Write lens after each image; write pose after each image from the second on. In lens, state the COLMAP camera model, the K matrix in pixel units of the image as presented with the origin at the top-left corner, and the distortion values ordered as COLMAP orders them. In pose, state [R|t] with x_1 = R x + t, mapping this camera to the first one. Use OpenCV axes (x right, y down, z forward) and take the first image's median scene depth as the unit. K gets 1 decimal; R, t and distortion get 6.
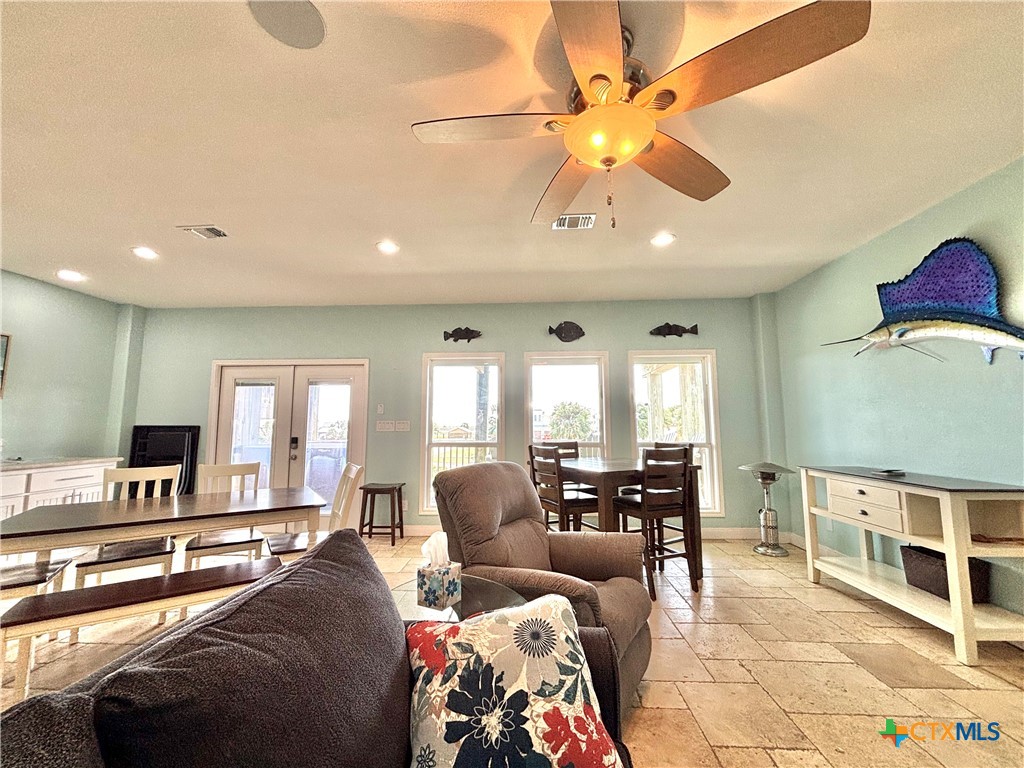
lens RADIAL K [[409.7, 0, 508.8], [0, 409.7, 384.6], [0, 0, 1]] dist [0.001864, -0.000628]
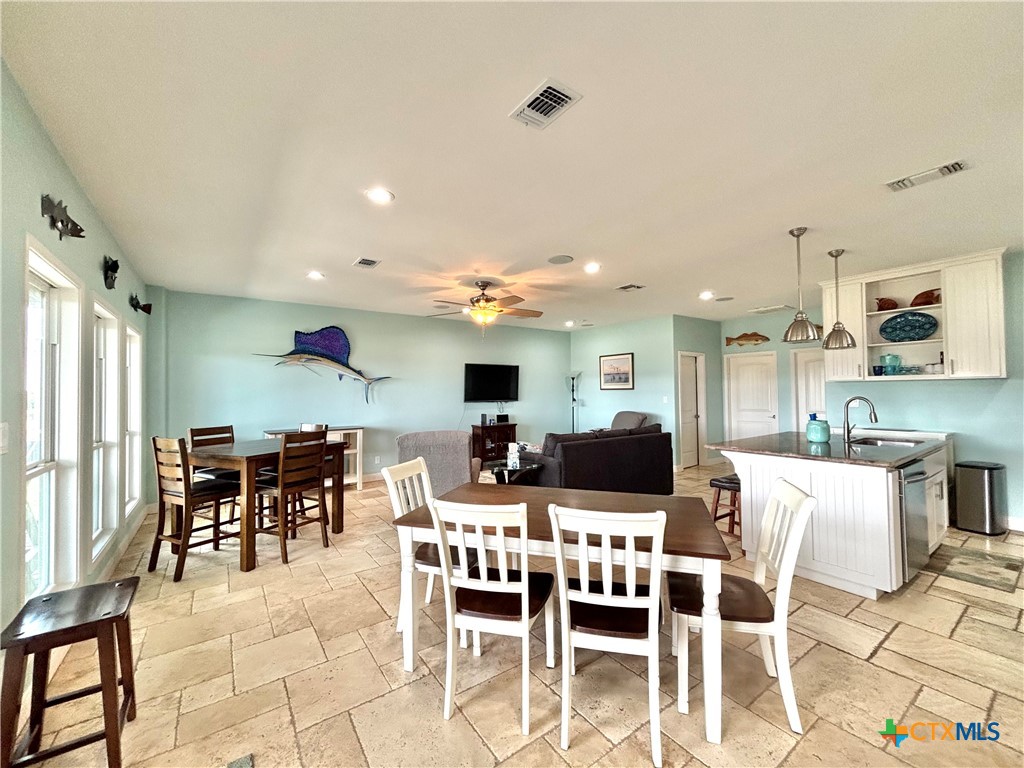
lens RADIAL K [[409.7, 0, 508.8], [0, 409.7, 384.6], [0, 0, 1]] dist [0.001864, -0.000628]
pose [[-0.621439, 0.021003, 0.783181, -0.728657], [-0.067117, 0.994539, -0.079926, 0.053061], [-0.780582, -0.102234, -0.616636, 0.858949]]
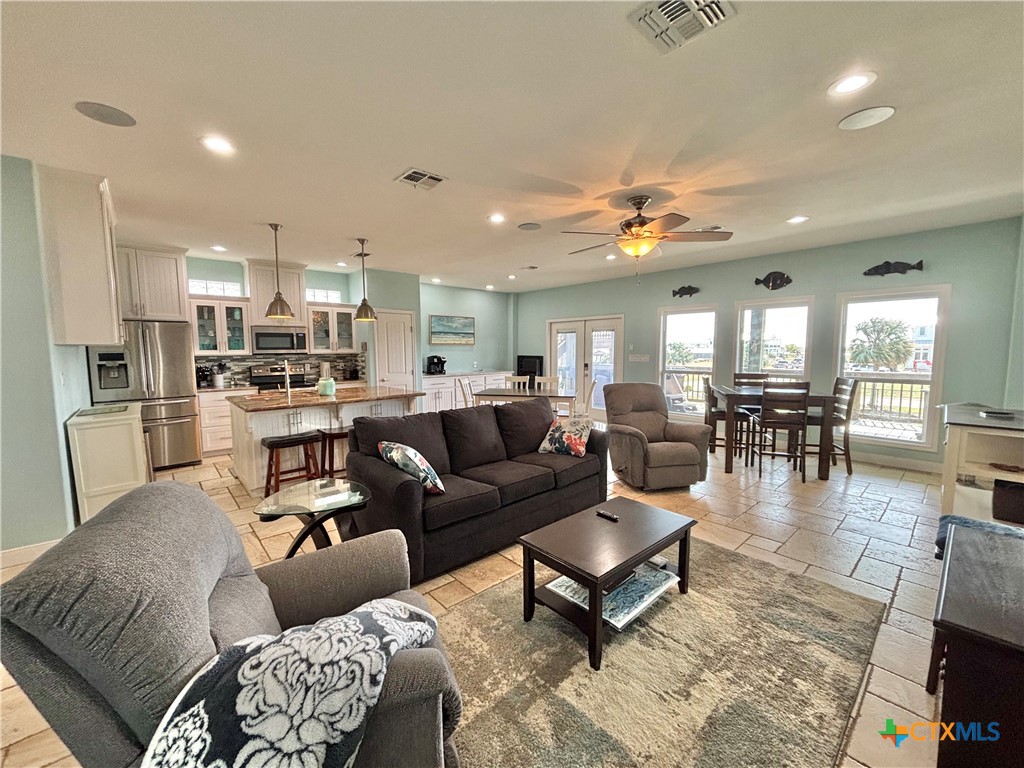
lens RADIAL K [[409.7, 0, 508.8], [0, 409.7, 384.6], [0, 0, 1]] dist [0.001864, -0.000628]
pose [[0.700359, 0.064077, -0.710909, 0.478292], [0.074727, 0.983908, 0.162301, -0.085837], [0.709868, -0.166793, 0.684300, -0.412944]]
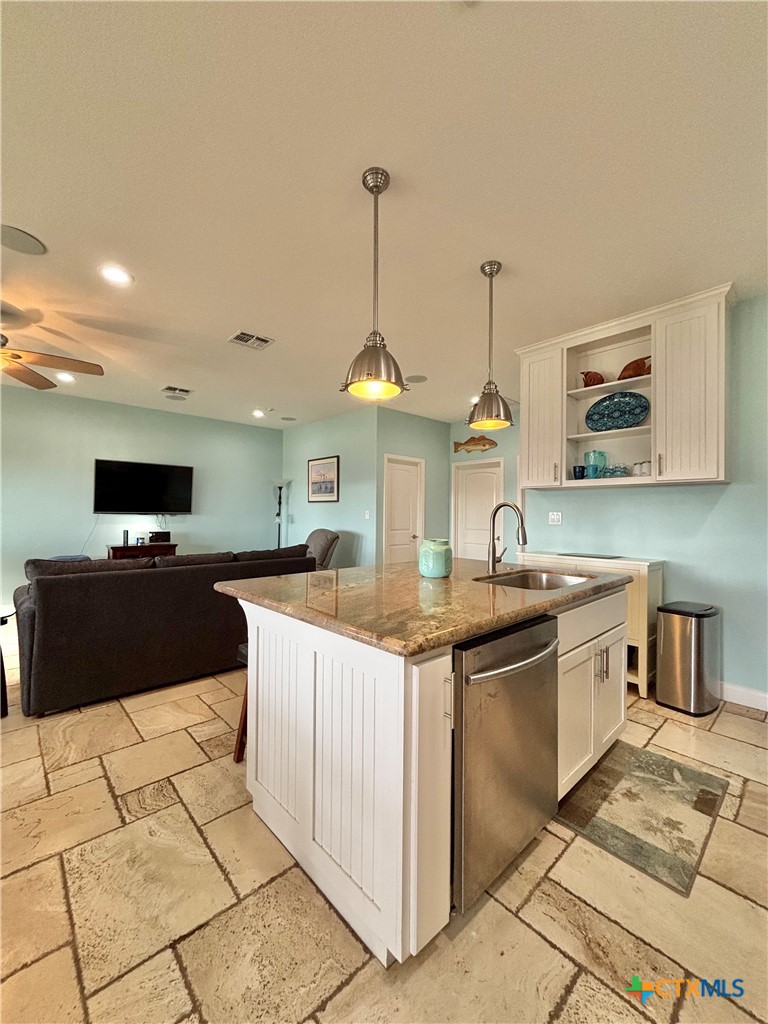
lens RADIAL K [[409.7, 0, 384.0], [0, 409.7, 512.0], [0, 0, 1]] dist [0.001864, -0.000628]
pose [[-0.720721, -0.002215, 0.693222, -0.755620], [-0.077174, 0.994035, -0.077059, 0.028816], [-0.688916, -0.109037, -0.716593, 0.299316]]
